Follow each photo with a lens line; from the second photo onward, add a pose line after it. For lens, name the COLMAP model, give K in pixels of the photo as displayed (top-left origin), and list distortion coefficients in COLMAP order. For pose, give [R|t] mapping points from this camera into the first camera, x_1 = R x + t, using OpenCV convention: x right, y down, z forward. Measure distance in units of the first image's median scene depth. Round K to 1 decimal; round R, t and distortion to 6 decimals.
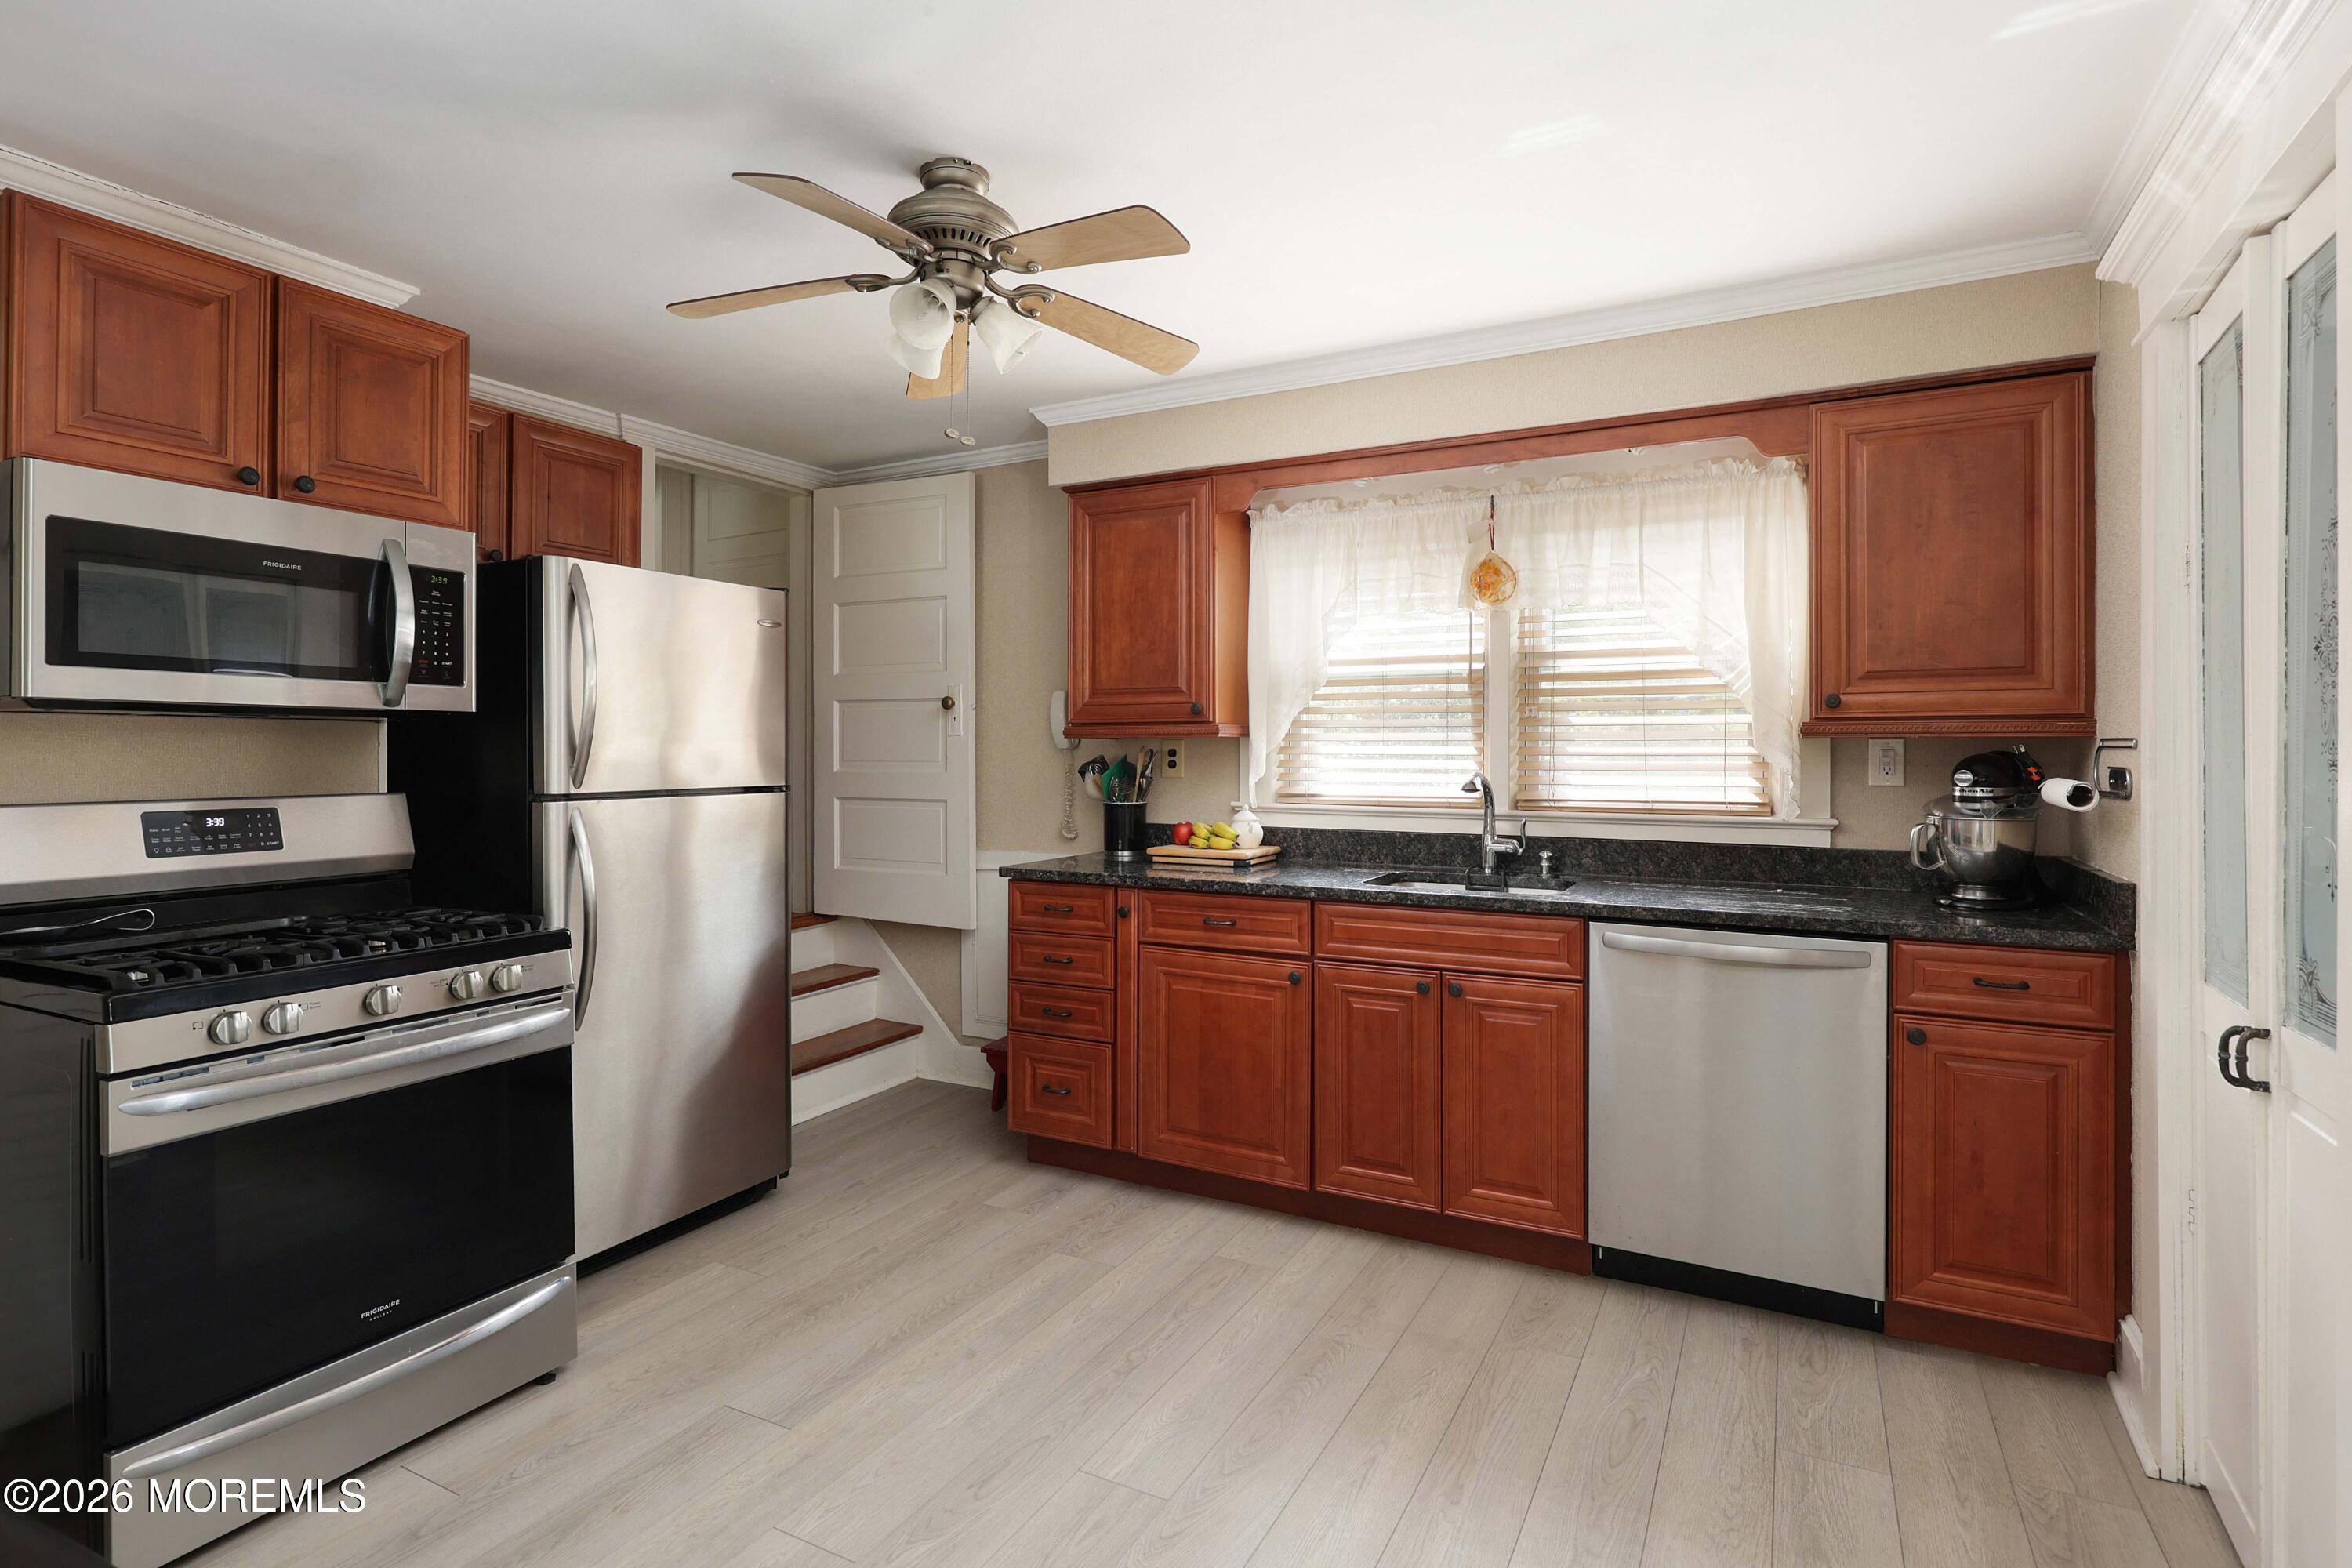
lens RADIAL K [[1204.1, 0, 1079.1], [0, 1204.1, 744.0], [0, 0, 1]] dist [0.001315, 0.000411]
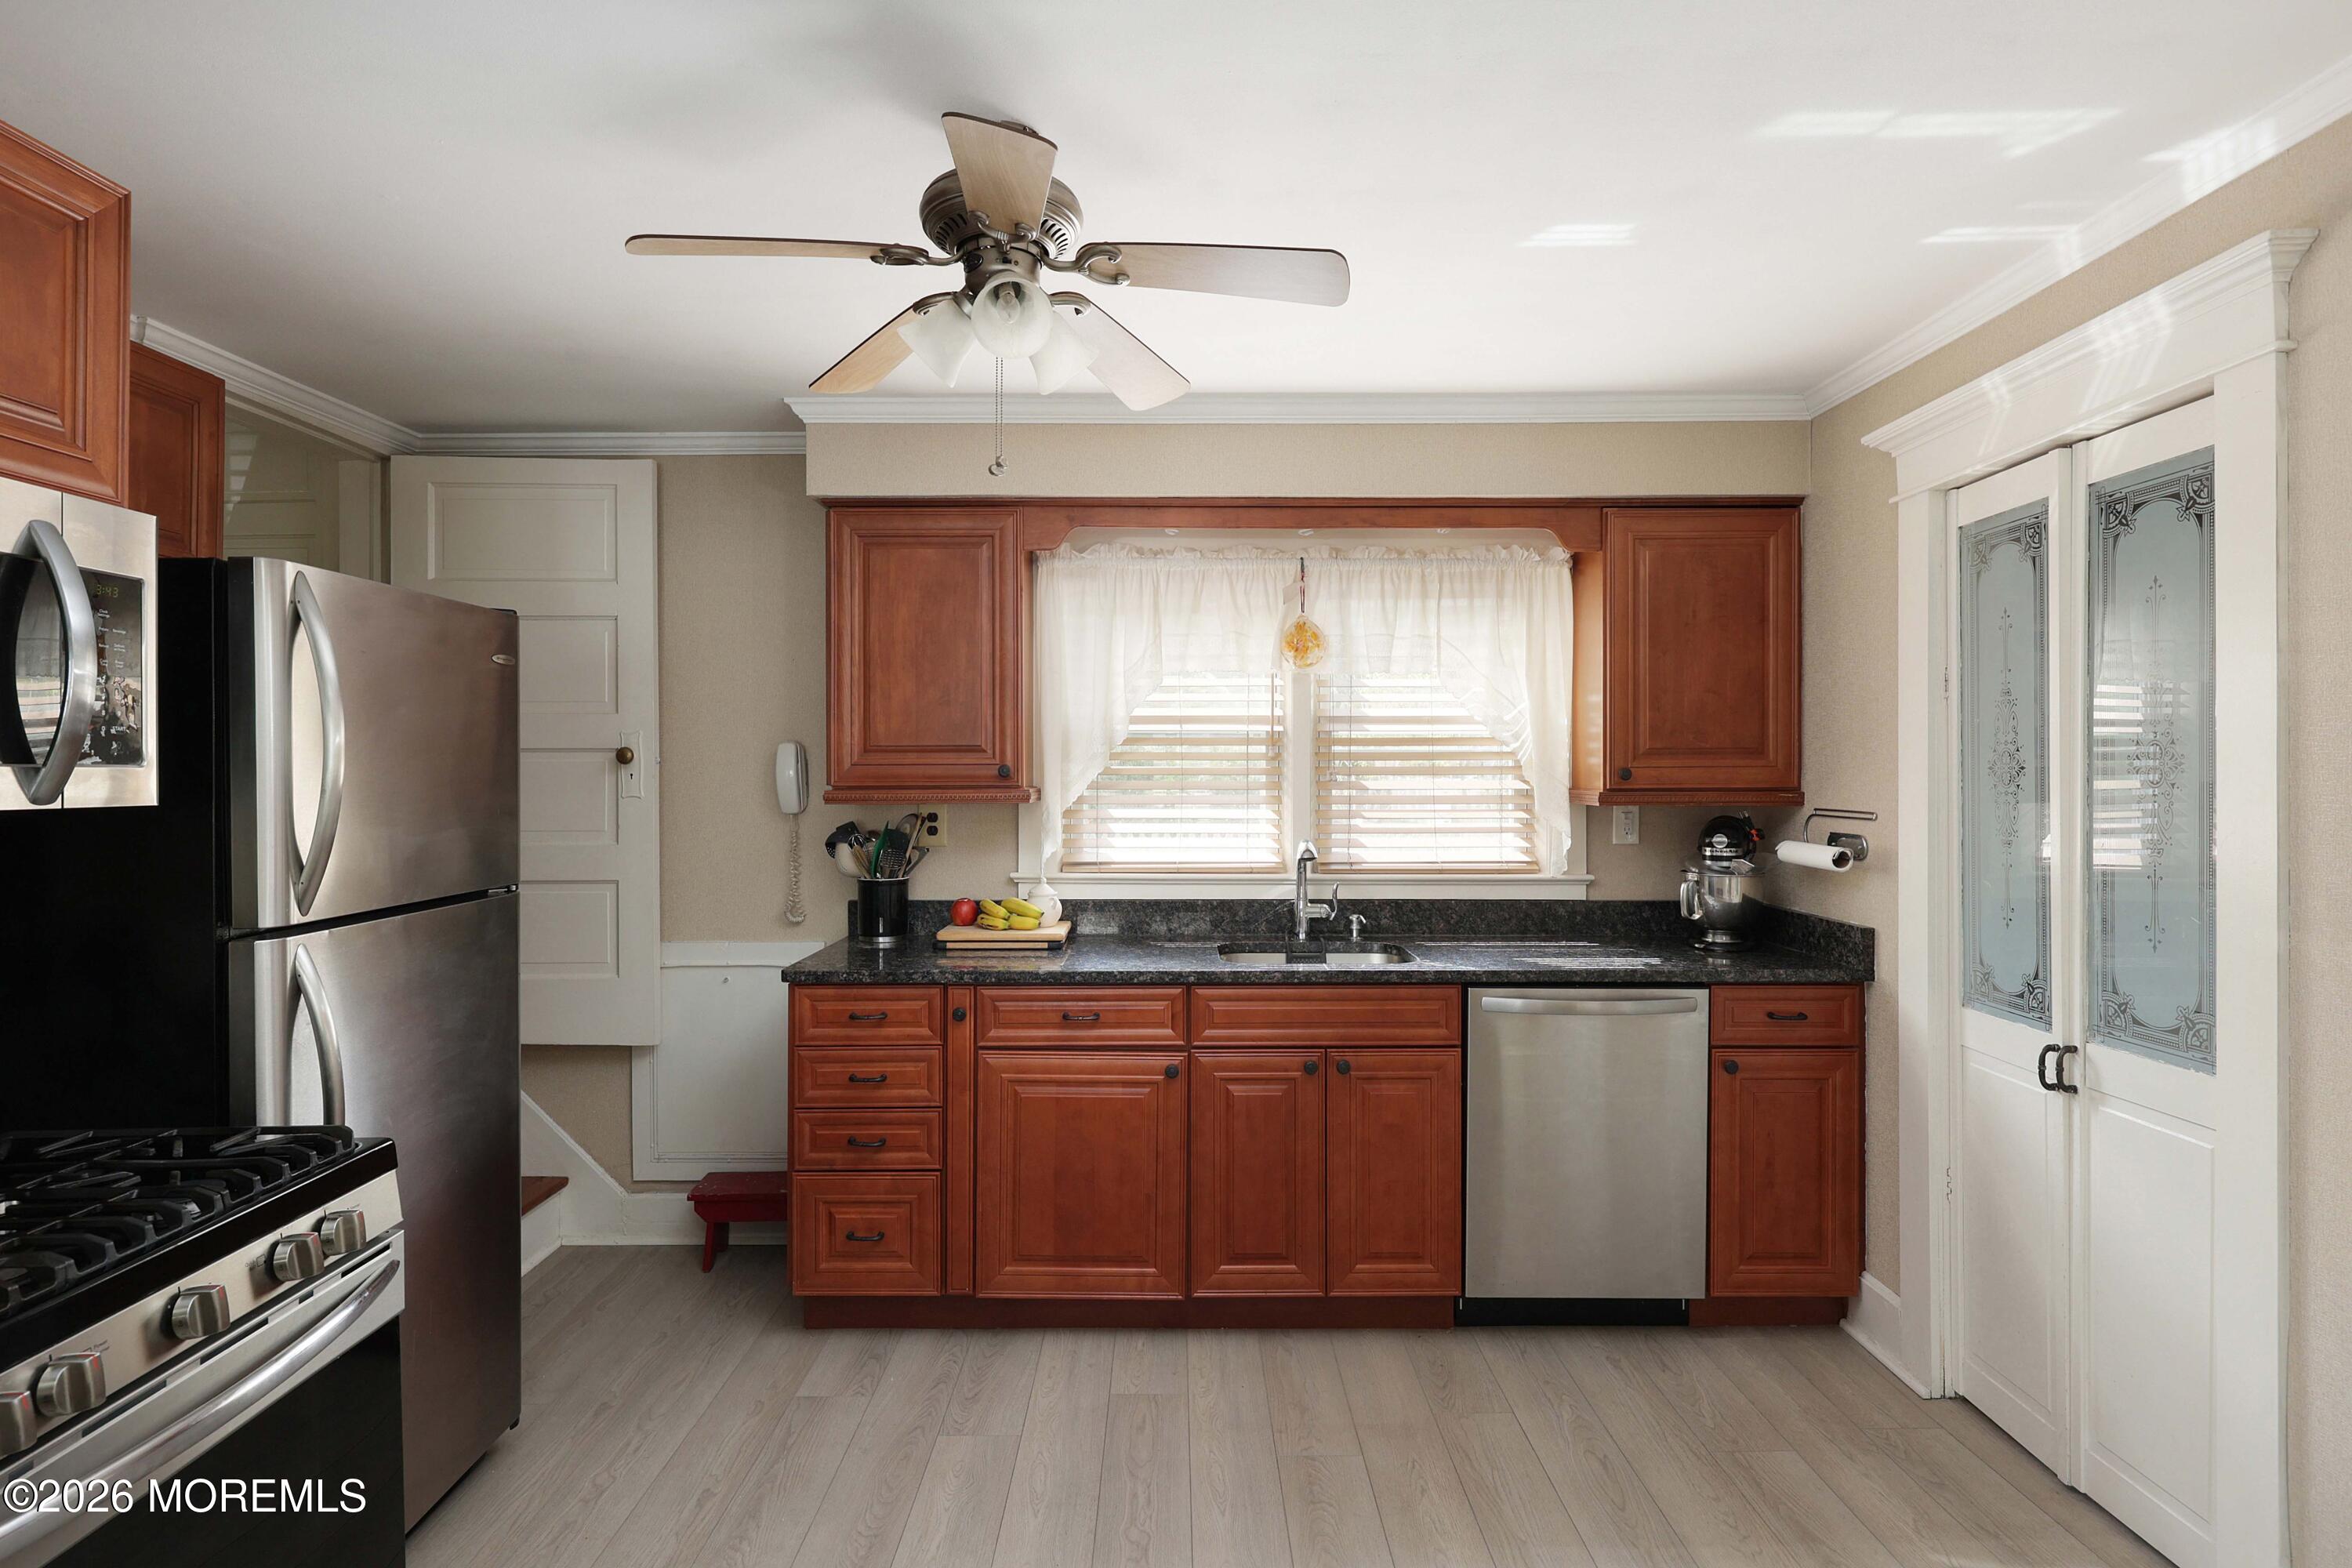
lens RADIAL K [[1331.0, 0, 1112.1], [0, 1331.0, 759.9], [0, 0, 1]] dist [0.001983, -0.000193]
pose [[0.865692, -0.000476, 0.500576, -0.386217], [-0.000010, 1.000000, 0.000968, -0.046493], [-0.500577, -0.000843, 0.865692, 0.148934]]
